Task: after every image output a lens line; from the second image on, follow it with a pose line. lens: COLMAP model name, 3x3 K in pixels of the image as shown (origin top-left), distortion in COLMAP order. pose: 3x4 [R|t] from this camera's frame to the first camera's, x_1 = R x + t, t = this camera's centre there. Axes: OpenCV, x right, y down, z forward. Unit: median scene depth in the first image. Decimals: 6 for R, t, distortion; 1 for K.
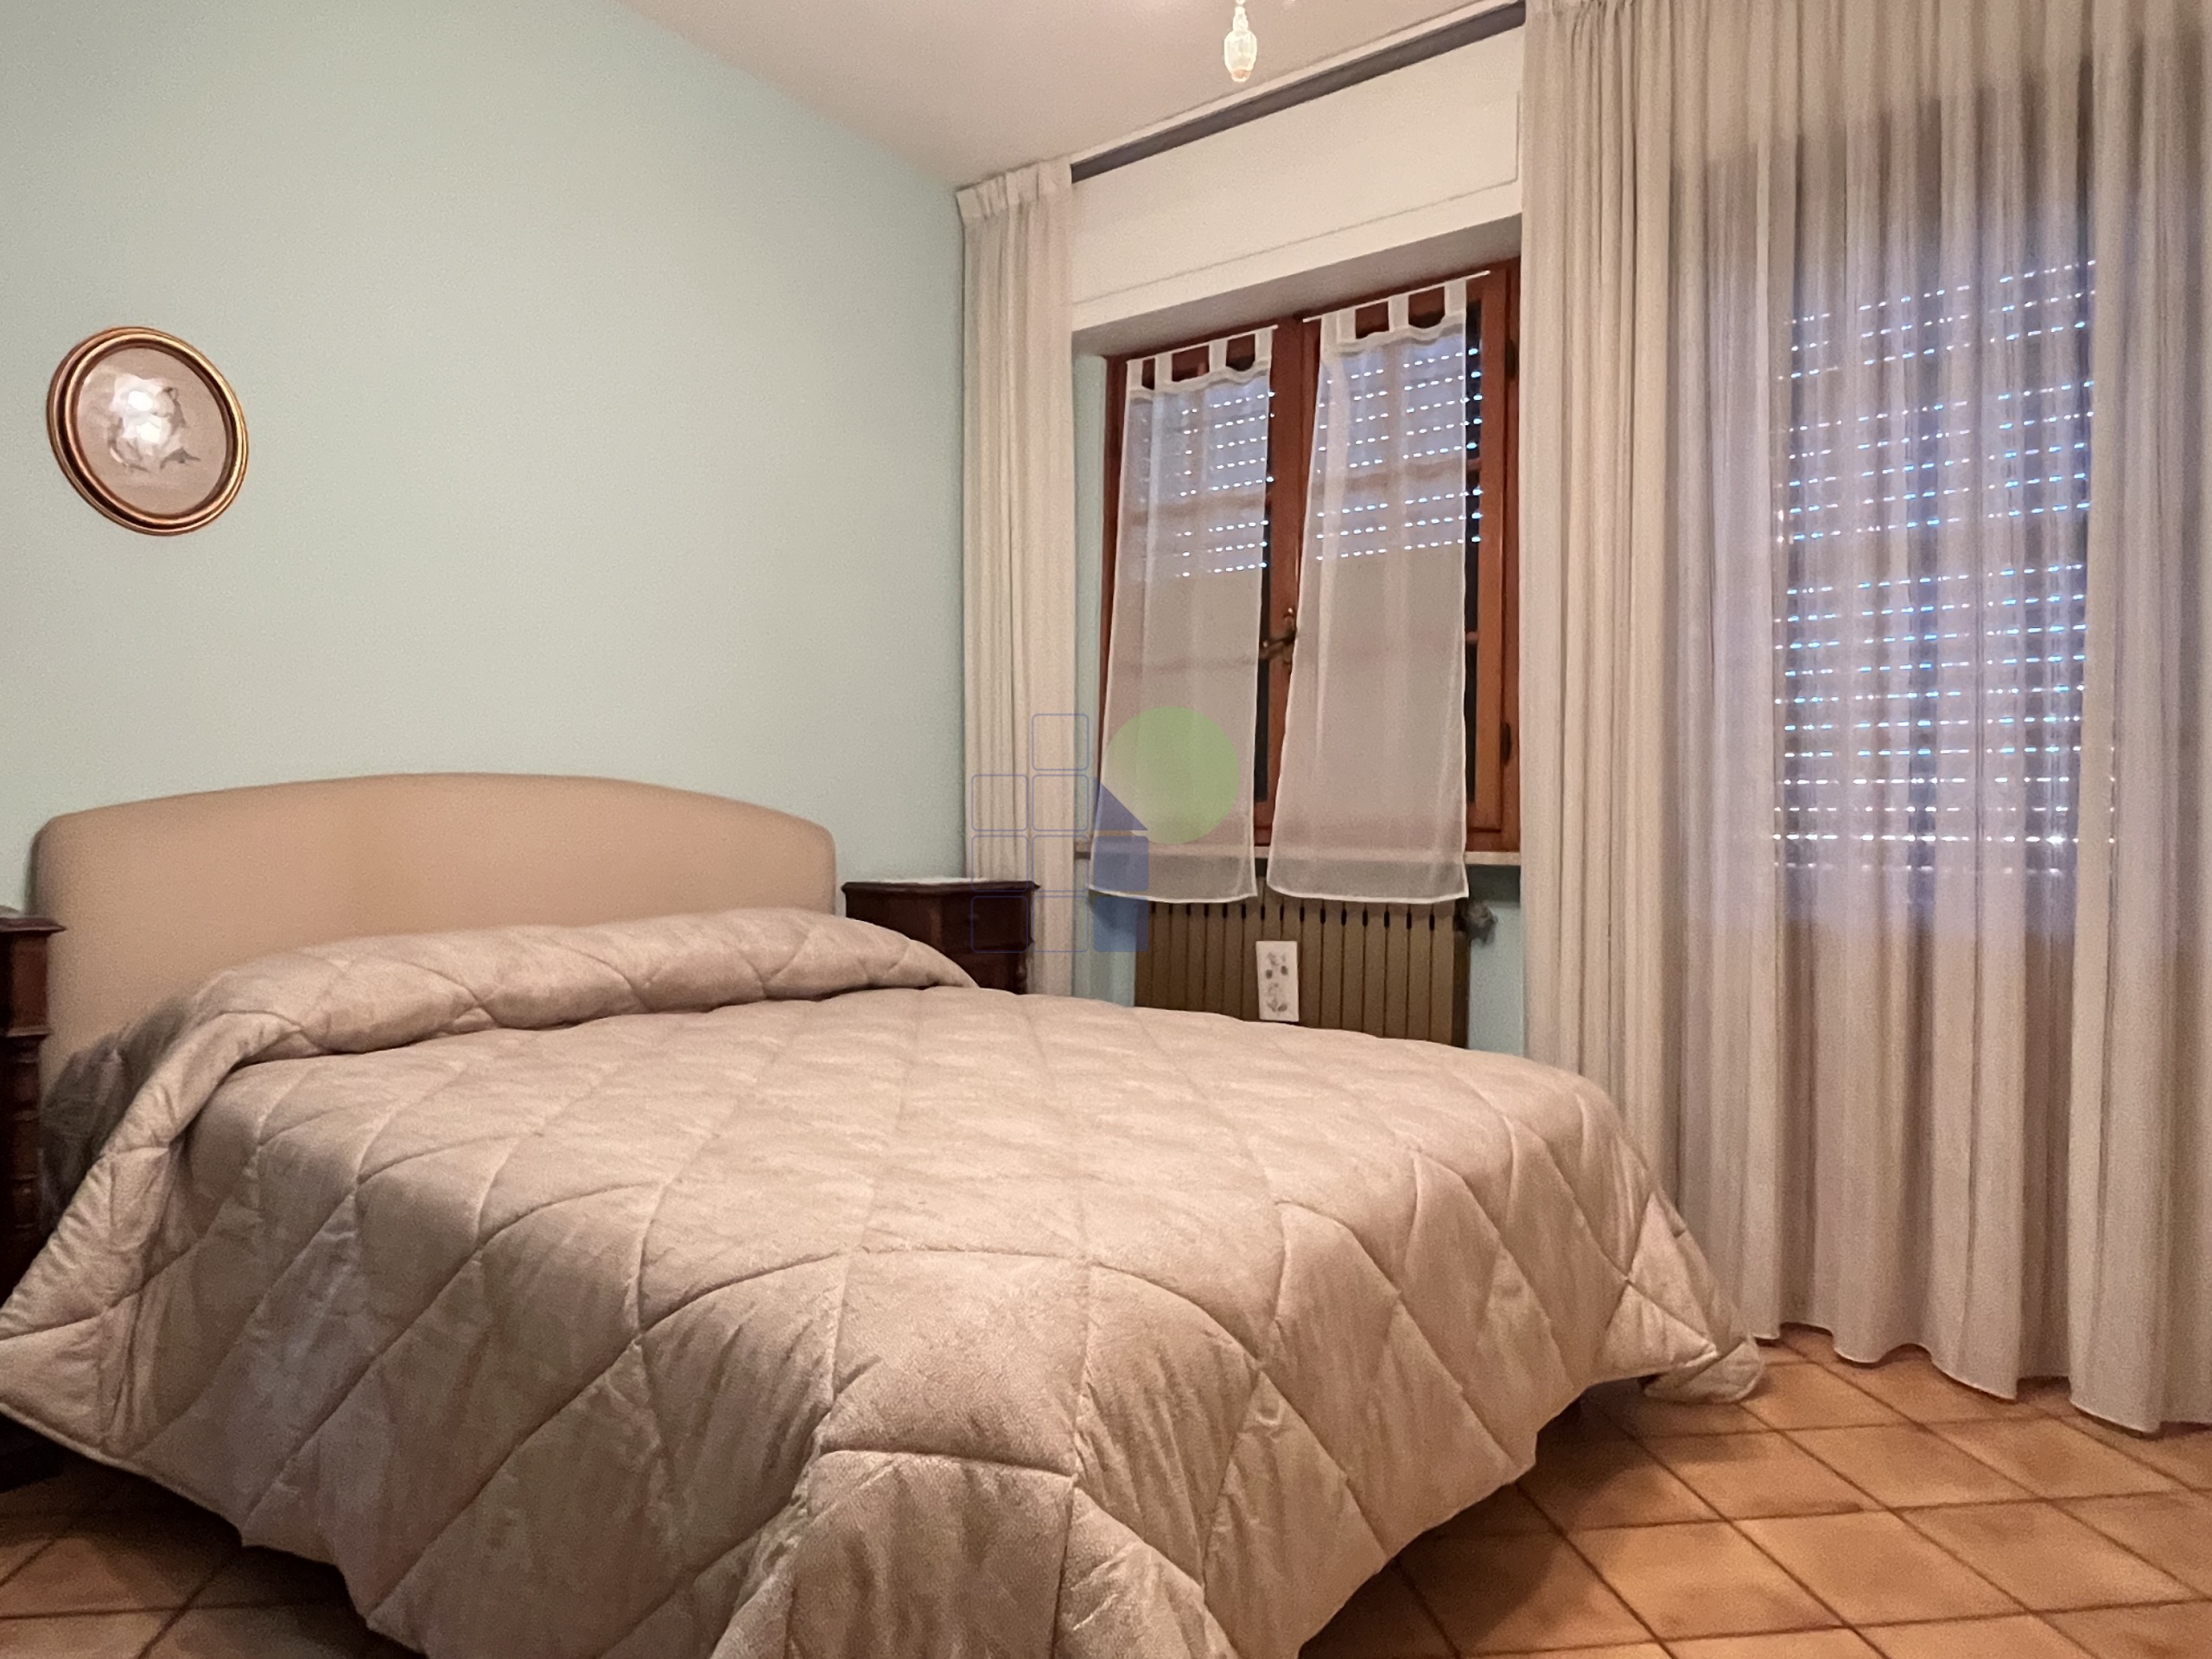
lens RADIAL K [[1319.3, 0, 1100.6], [0, 1319.3, 827.6], [0, 0, 1]] dist [-0.004033, -0.003504]
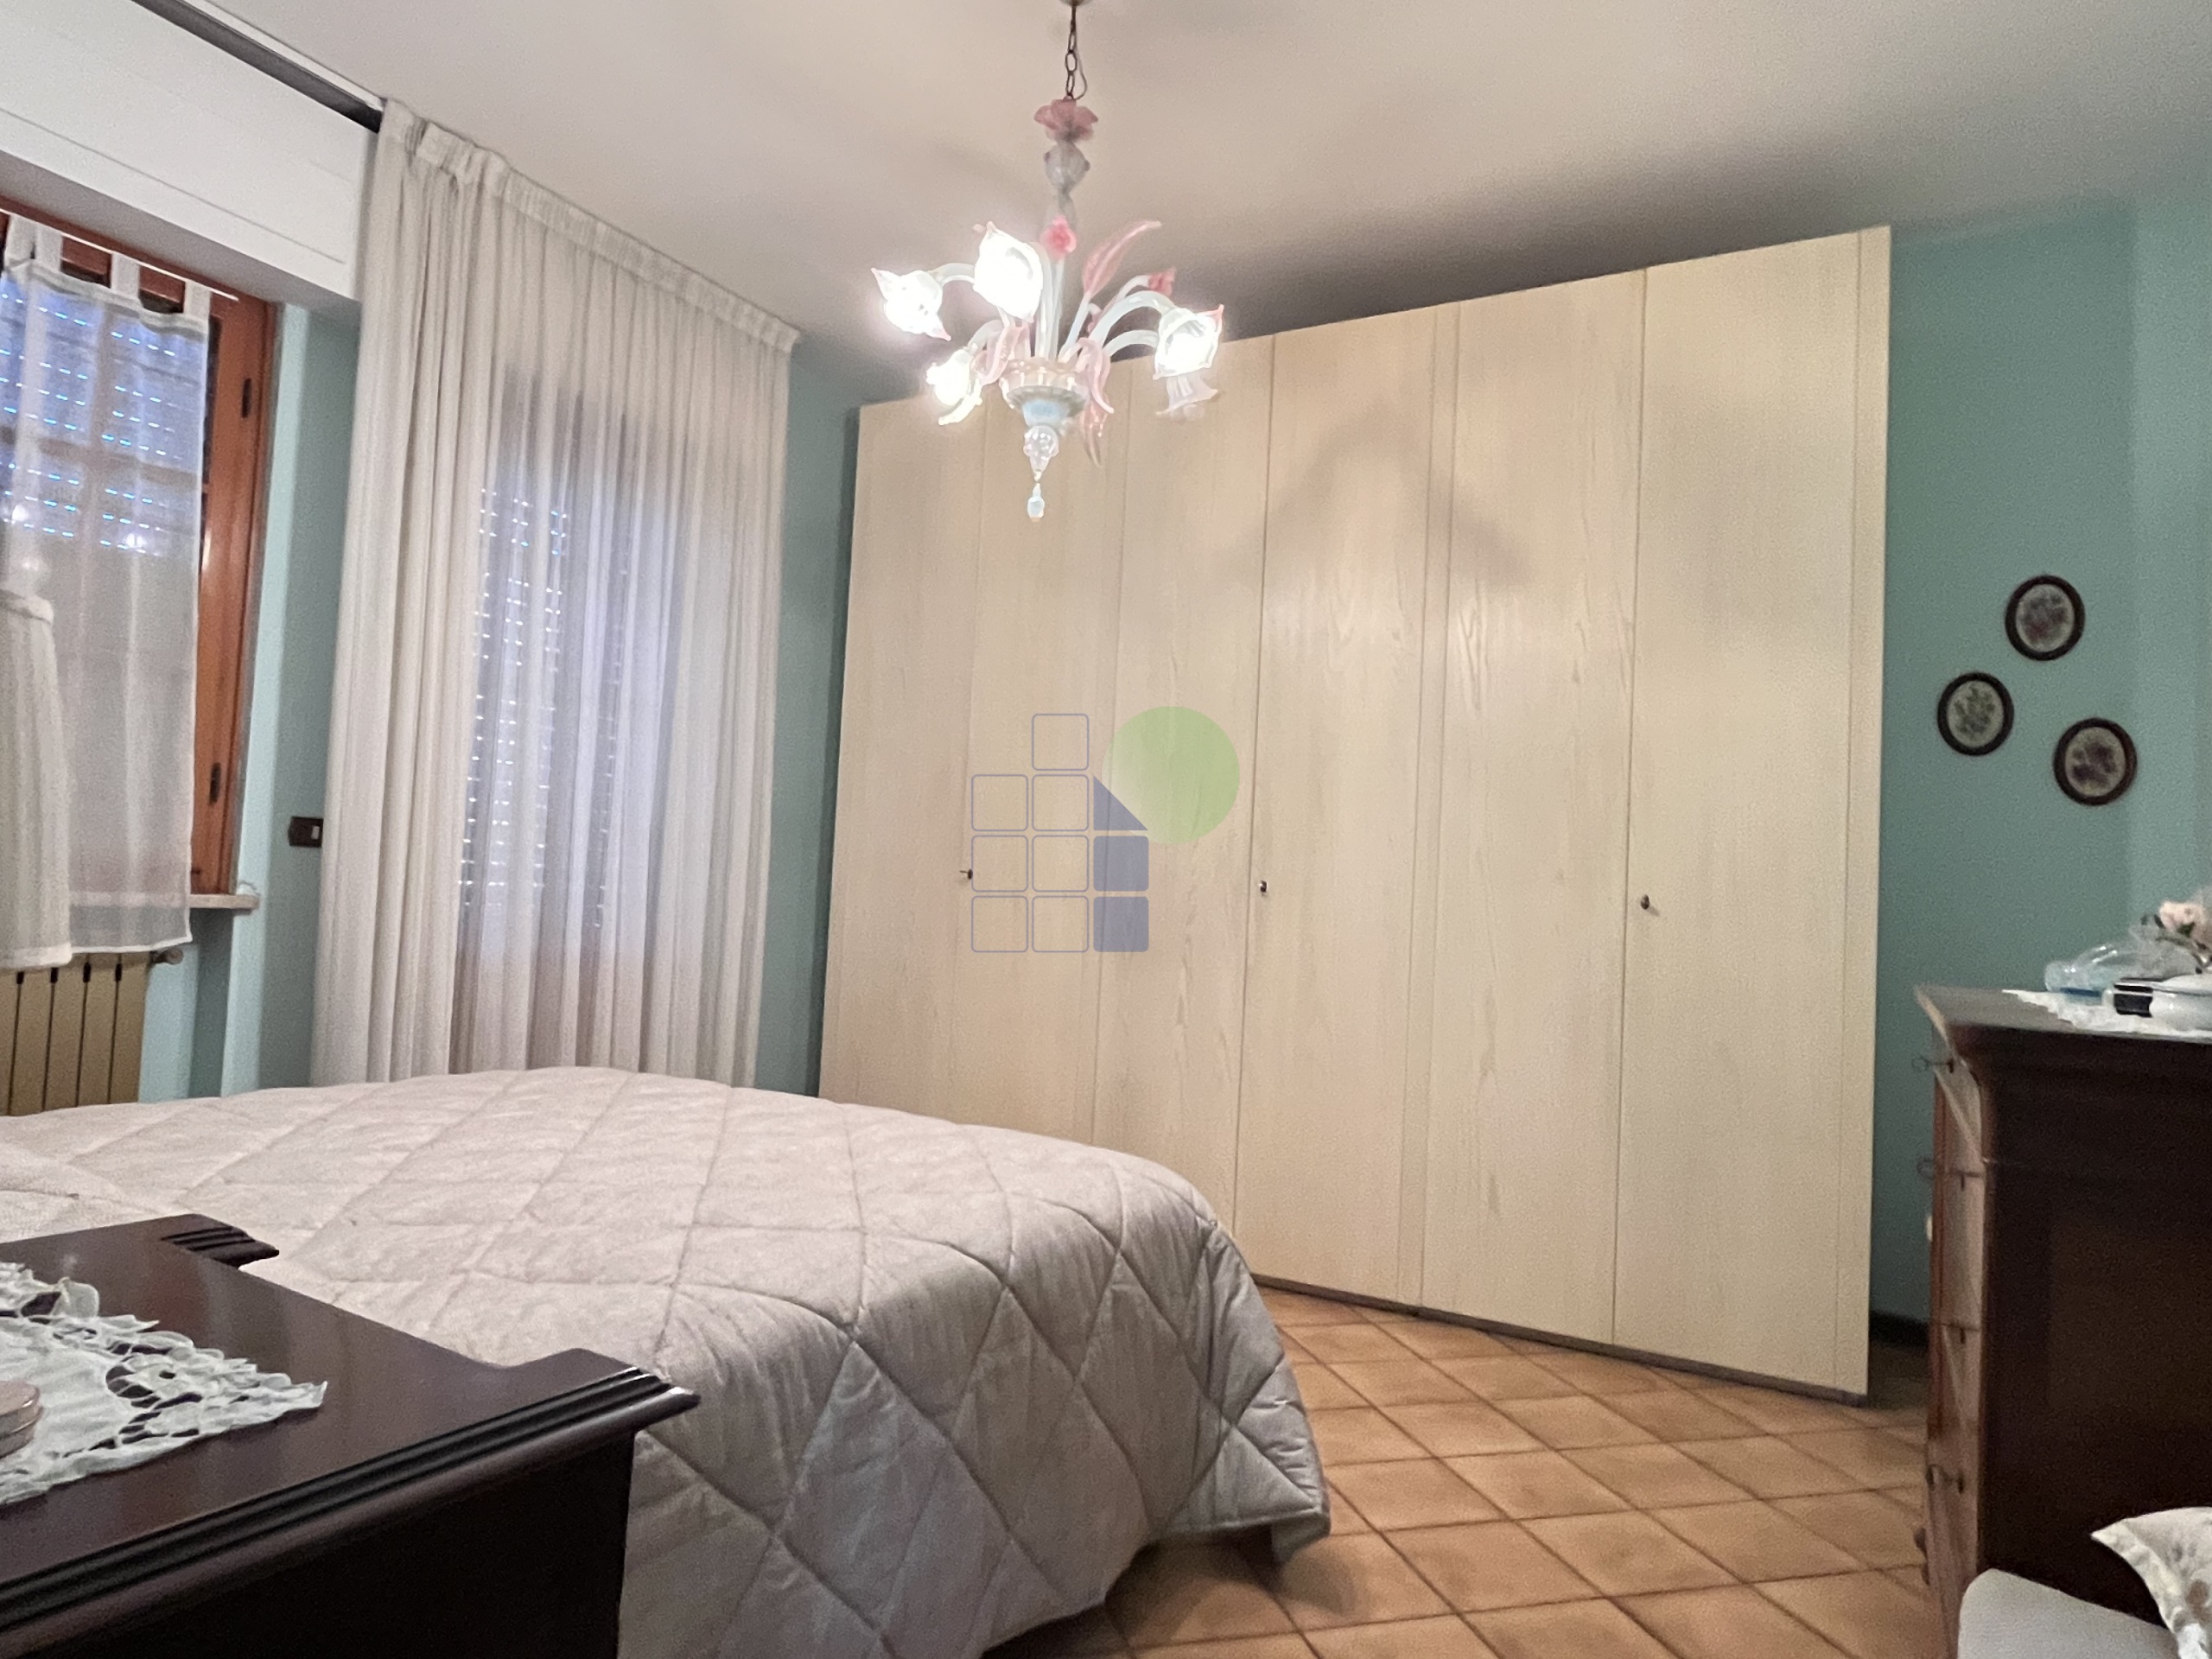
lens RADIAL K [[1319.3, 0, 1100.6], [0, 1319.3, 827.6], [0, 0, 1]] dist [-0.004033, -0.003504]
pose [[-0.200706, 0.033422, 0.979081, -0.780876], [-0.039587, 0.998325, -0.042194, -0.015105], [-0.978851, -0.047227, -0.199047, 0.549017]]
